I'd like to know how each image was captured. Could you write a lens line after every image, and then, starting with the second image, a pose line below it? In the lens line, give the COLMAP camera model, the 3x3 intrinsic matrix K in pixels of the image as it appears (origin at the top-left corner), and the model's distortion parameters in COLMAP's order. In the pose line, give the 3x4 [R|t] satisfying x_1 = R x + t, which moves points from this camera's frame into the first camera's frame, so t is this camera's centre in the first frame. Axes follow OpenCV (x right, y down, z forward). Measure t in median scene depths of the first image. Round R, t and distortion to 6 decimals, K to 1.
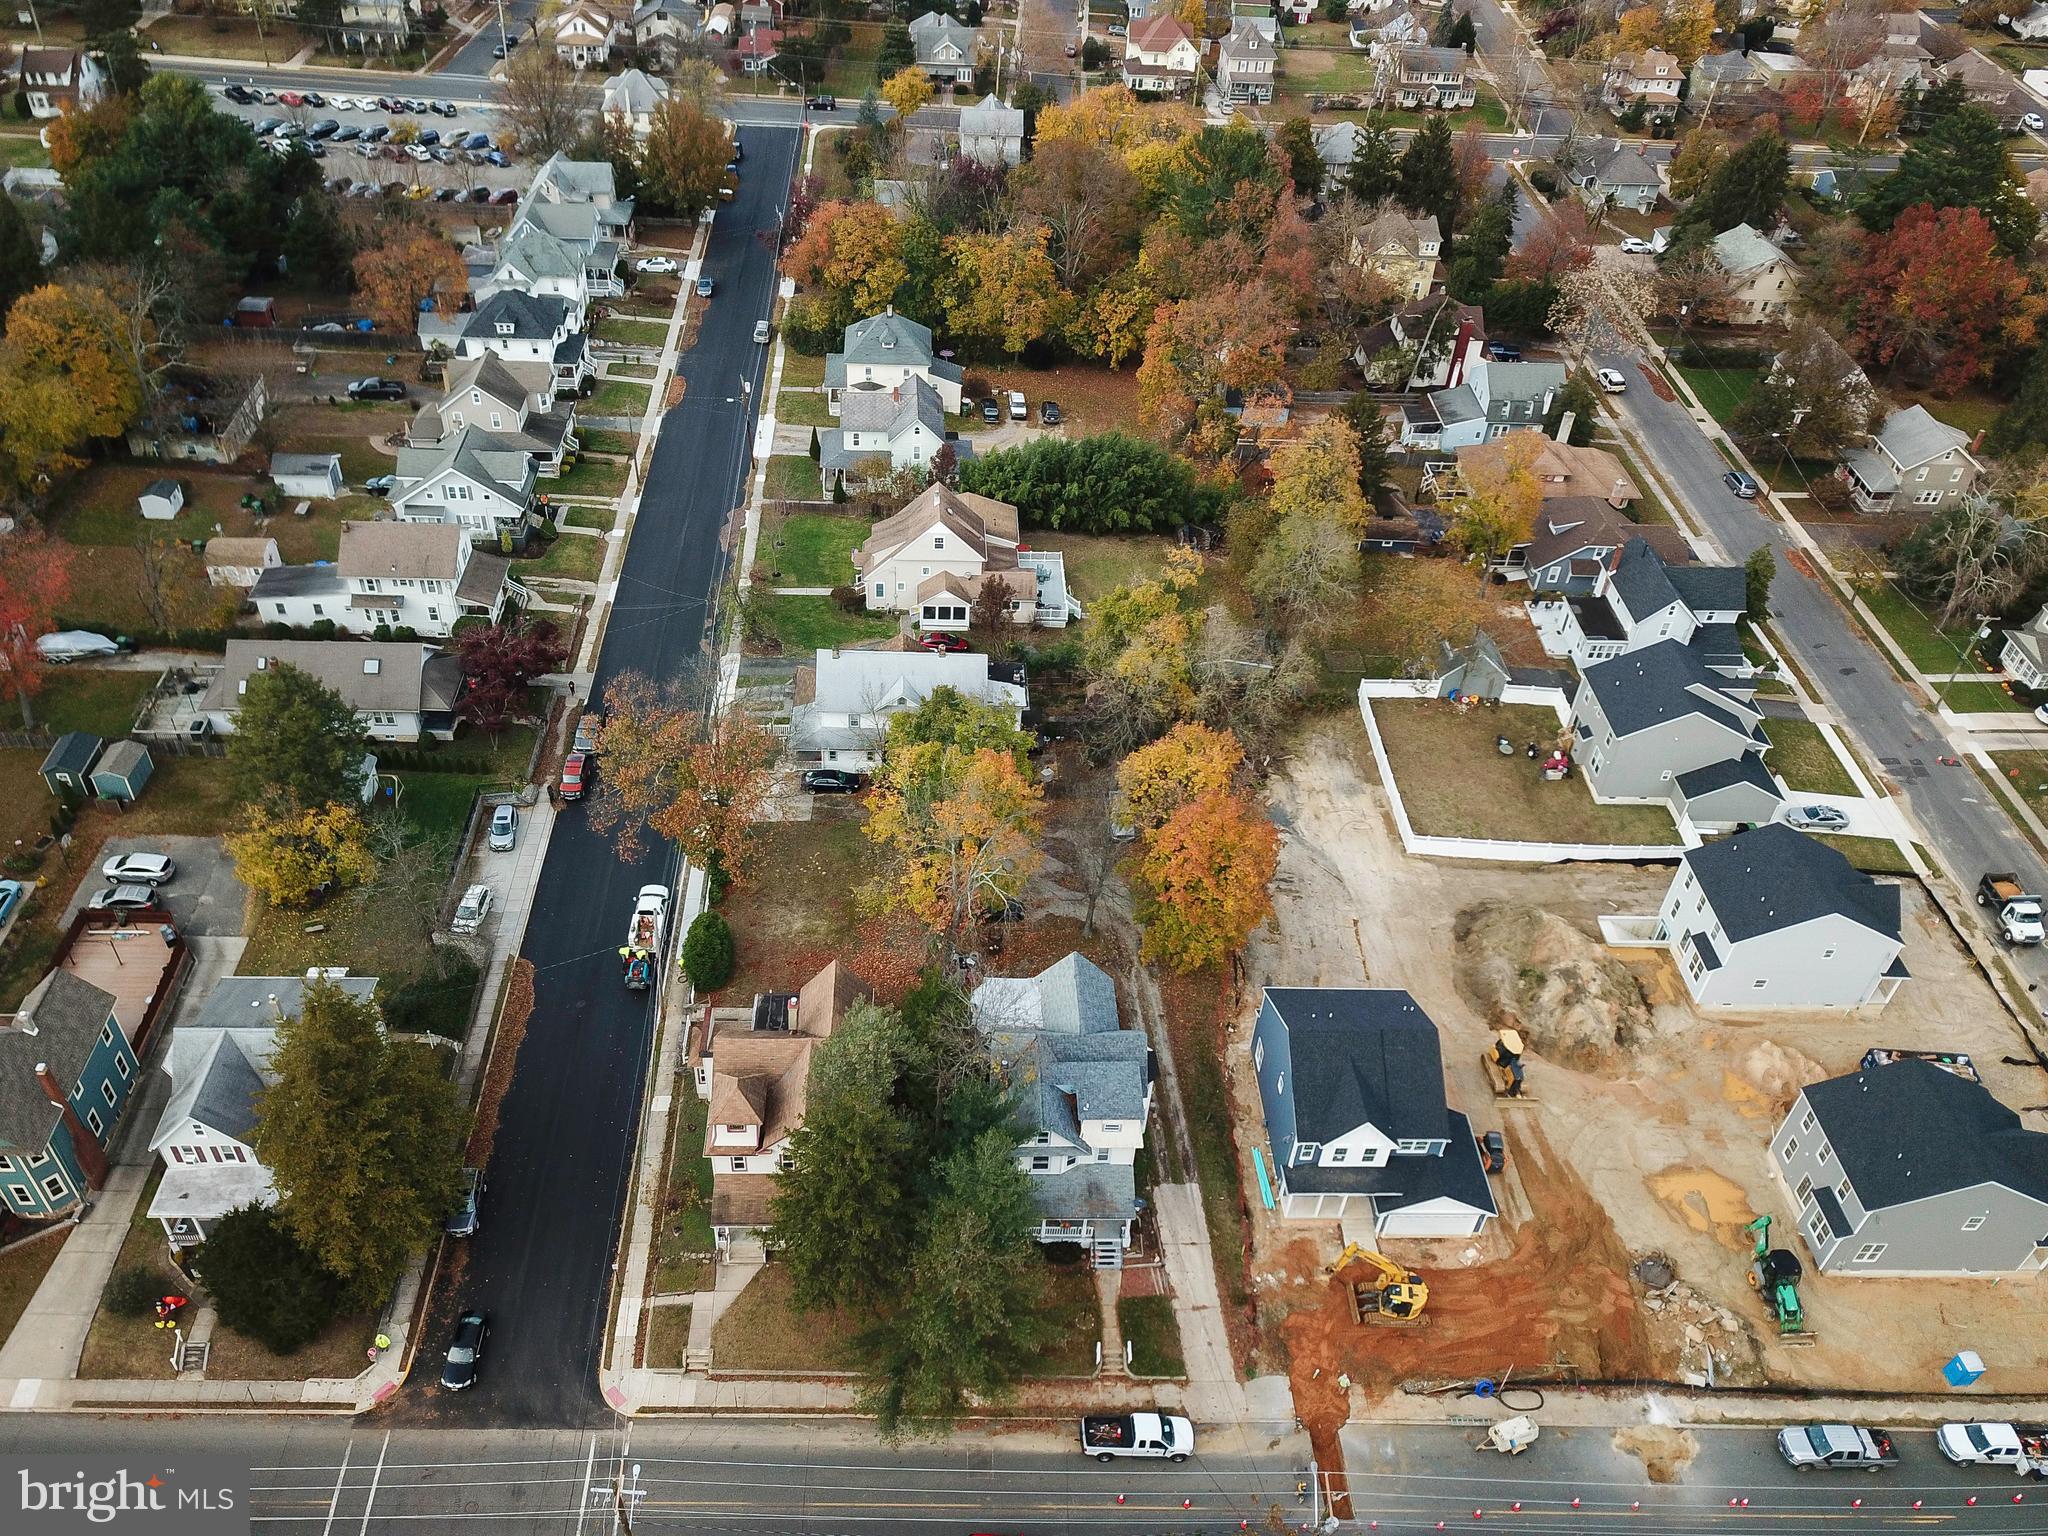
lens RADIAL K [[1615.6, 0, 987.2], [0, 1615.6, 807.8], [0, 0, 1]] dist [0.019086, -0.004527]
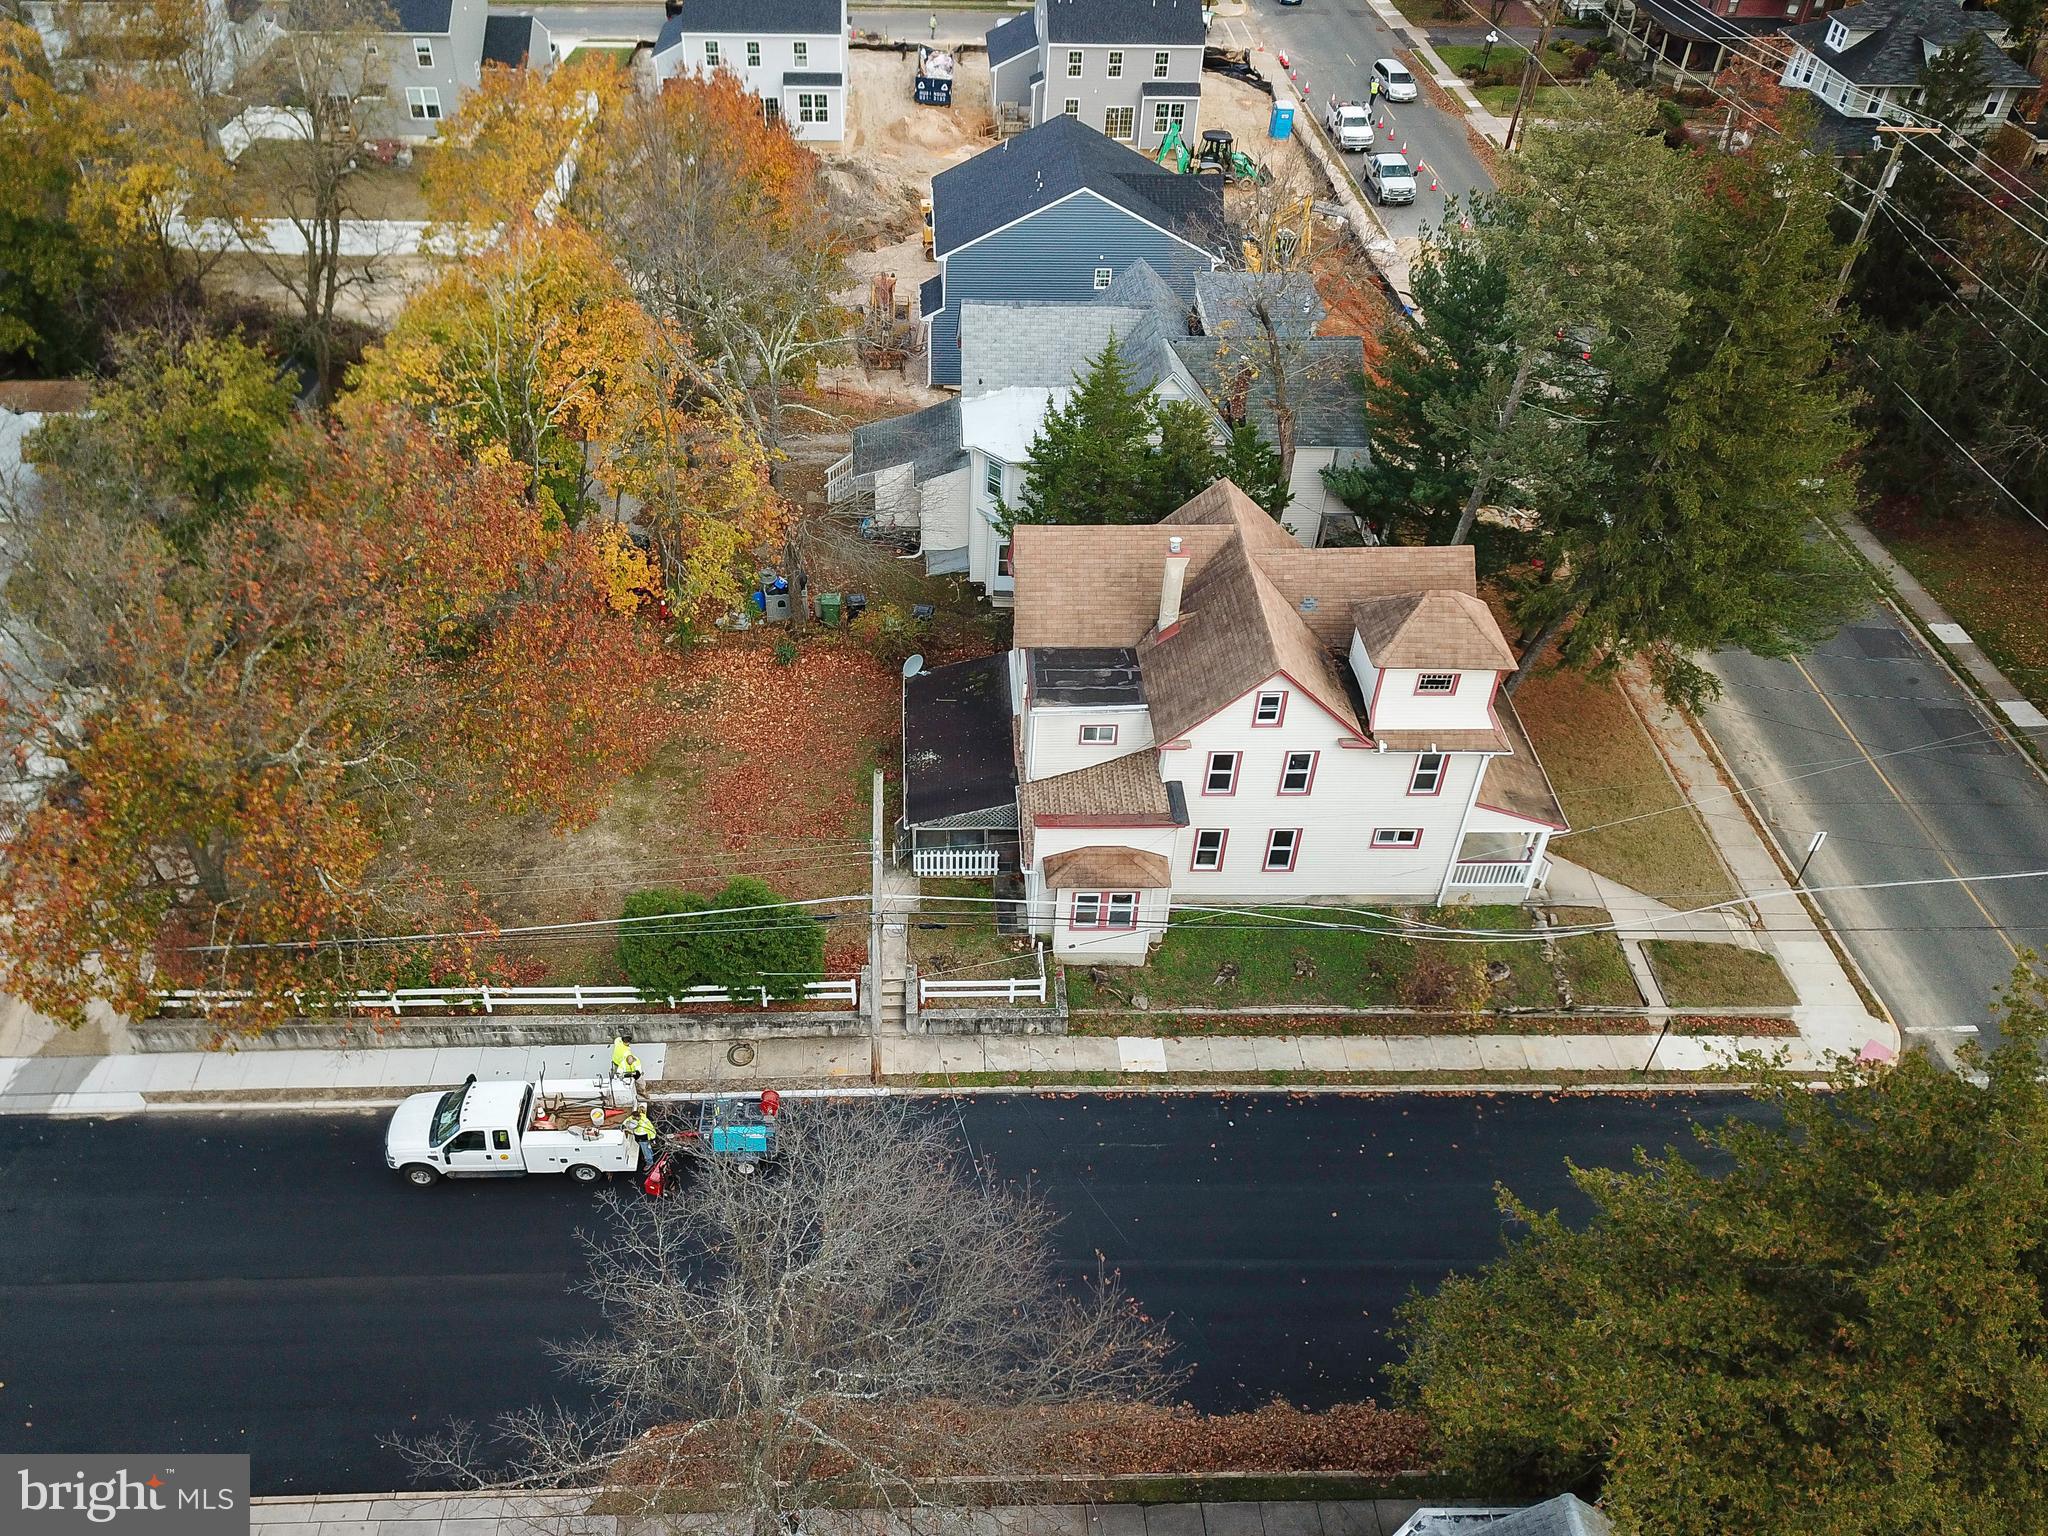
lens RADIAL K [[1597.8, 0, 954.2], [0, 1597.8, 770.9], [0, 0, 1]] dist [0.063172, -0.101360]
pose [[0.004118, -0.681115, 0.732165, -0.483911], [0.640332, 0.564172, 0.521234, -0.114722], [-0.768087, 0.466683, 0.438463, 0.867775]]
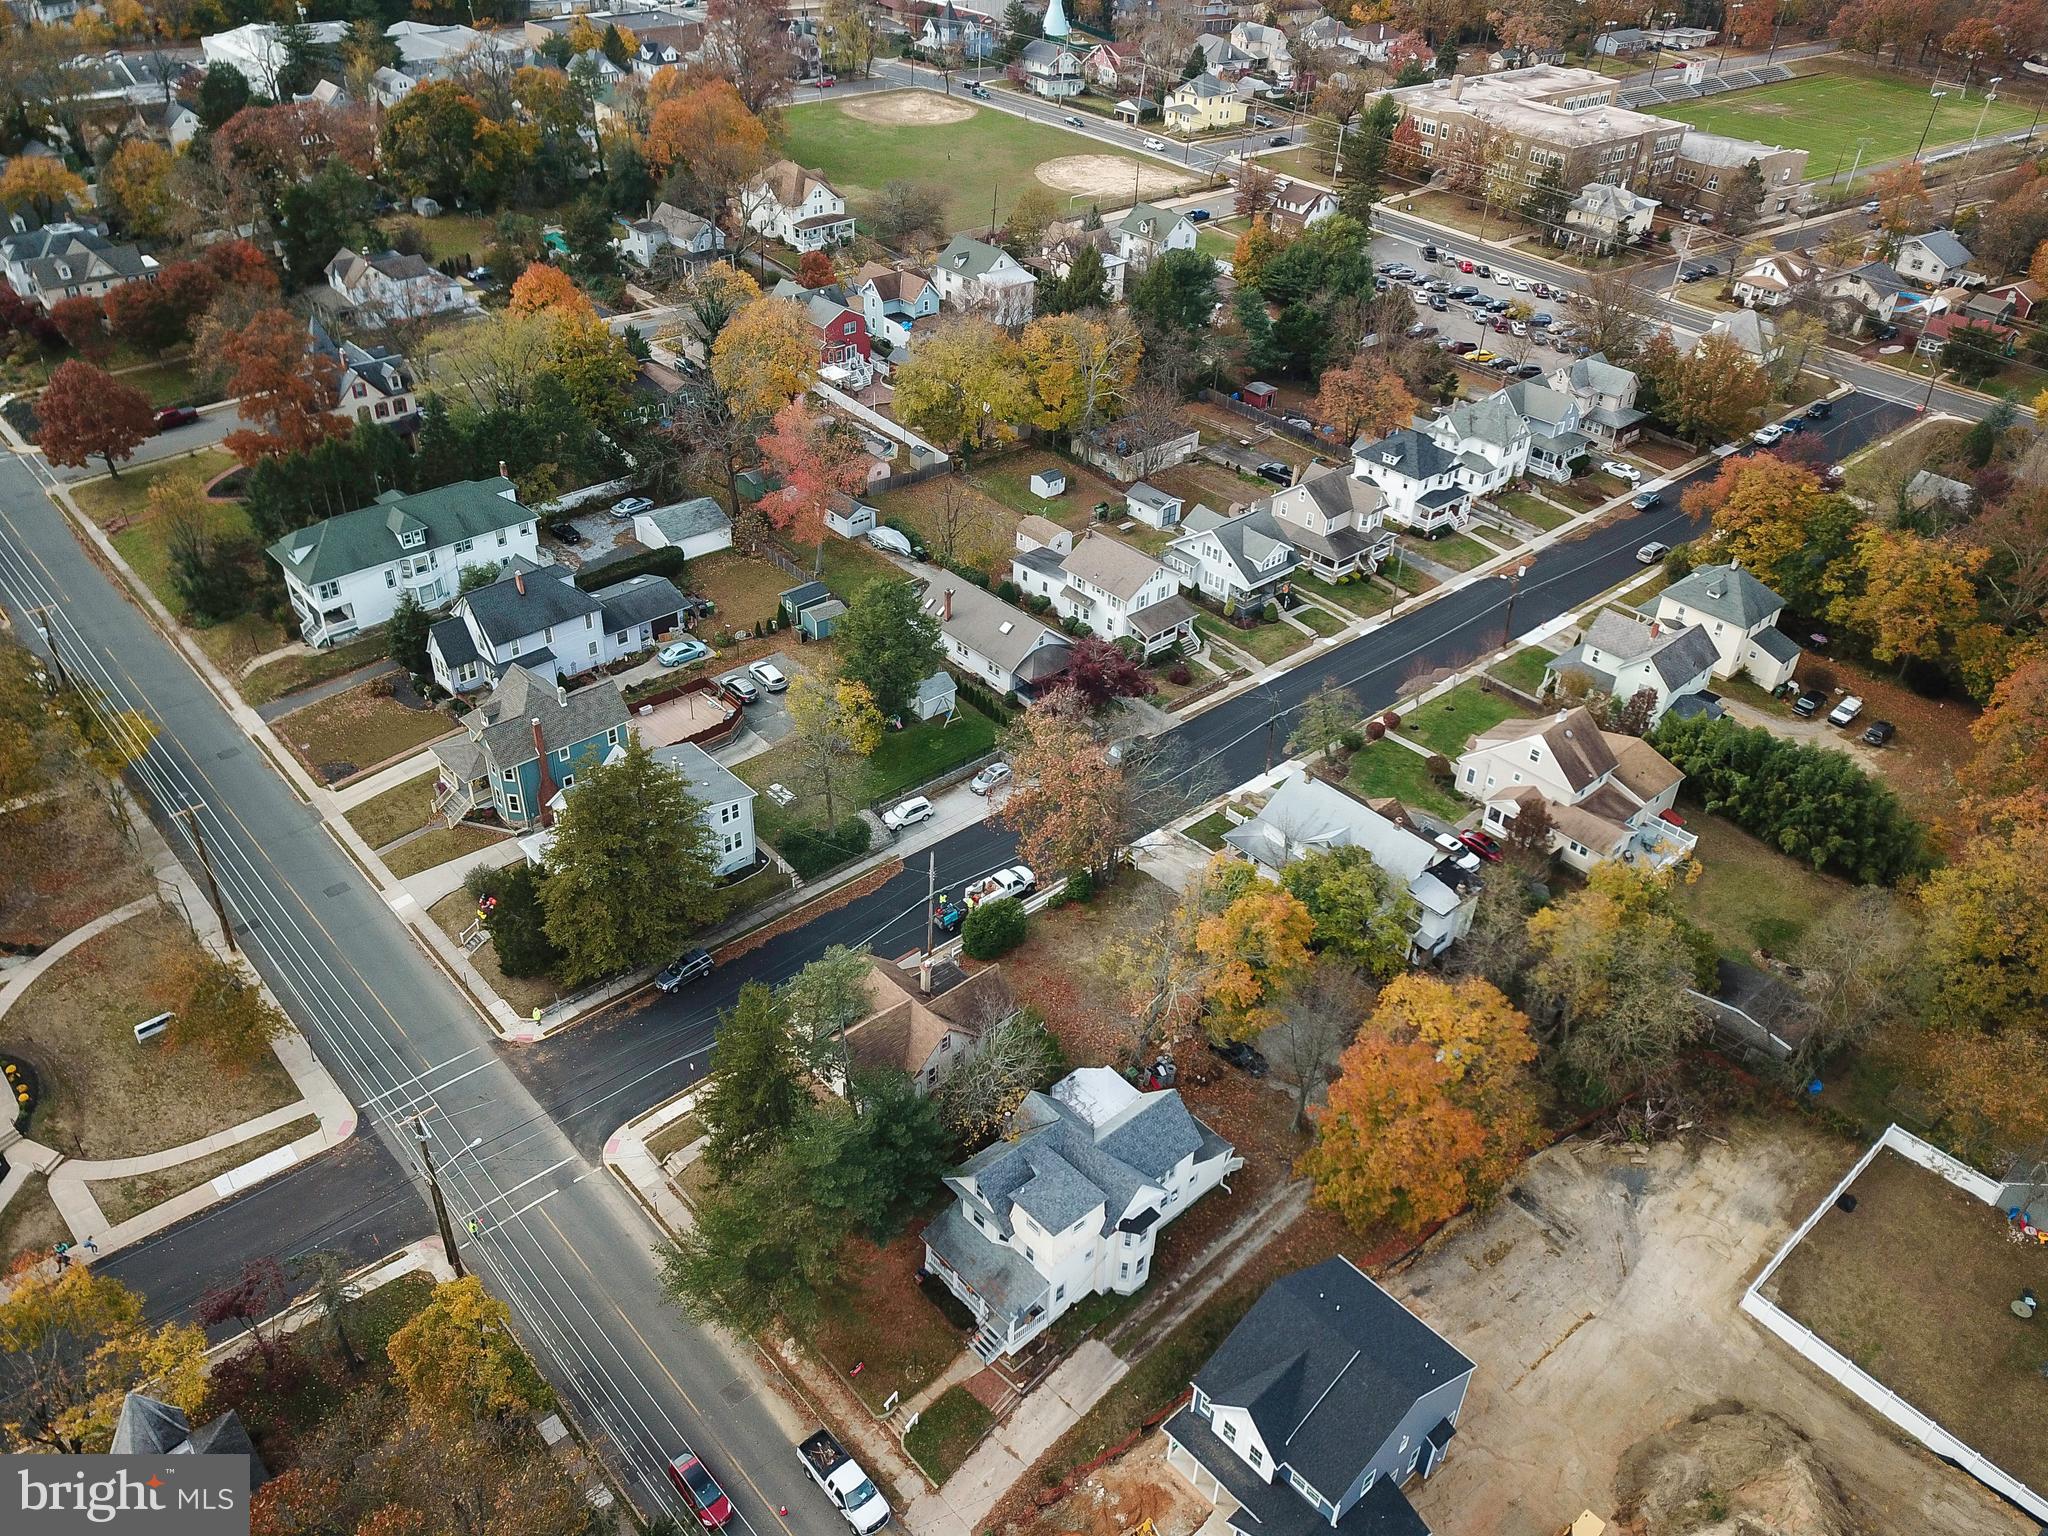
lens RADIAL K [[1546.8, 0, 1024.0], [0, 1546.8, 768.0], [0, 0, 1]] dist [0.009738, -0.004794]
pose [[0.651359, 0.418609, -0.632849, 0.519636], [-0.501983, 0.863171, 0.054295, -0.082766], [0.568985, 0.282314, 0.772370, 0.192002]]
